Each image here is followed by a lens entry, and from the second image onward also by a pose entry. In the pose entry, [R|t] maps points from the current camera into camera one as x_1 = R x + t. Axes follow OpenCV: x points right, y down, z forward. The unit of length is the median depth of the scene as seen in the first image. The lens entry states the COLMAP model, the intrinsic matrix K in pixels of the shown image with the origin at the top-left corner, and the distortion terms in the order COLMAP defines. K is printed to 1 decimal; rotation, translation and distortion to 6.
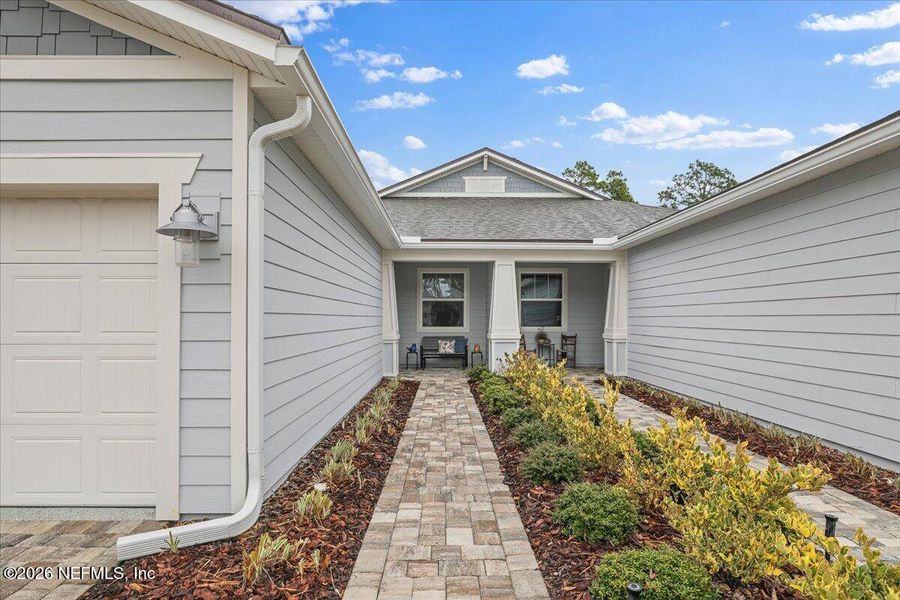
lens RADIAL K [[422.5, 0, 445.8], [0, 422.5, 308.9], [0, 0, 1]] dist [-0.001962, -0.000112]
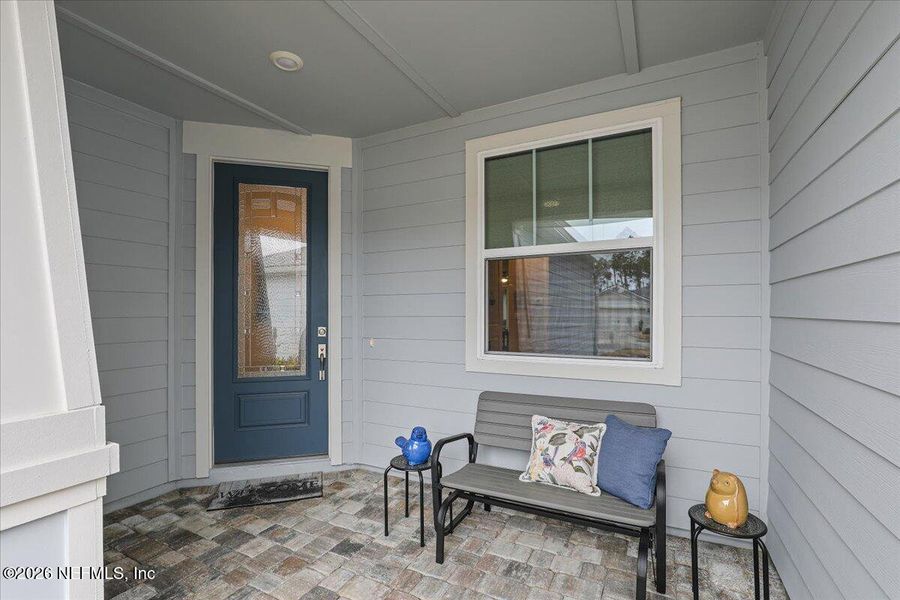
lens RADIAL K [[422.5, 0, 445.8], [0, 422.5, 308.9], [0, 0, 1]] dist [-0.001962, -0.000112]
pose [[0.888489, -0.004267, -0.458878, 0.048914], [0.009047, 0.999925, 0.008218, 0.013793], [0.458809, -0.011453, 0.888461, 0.787050]]
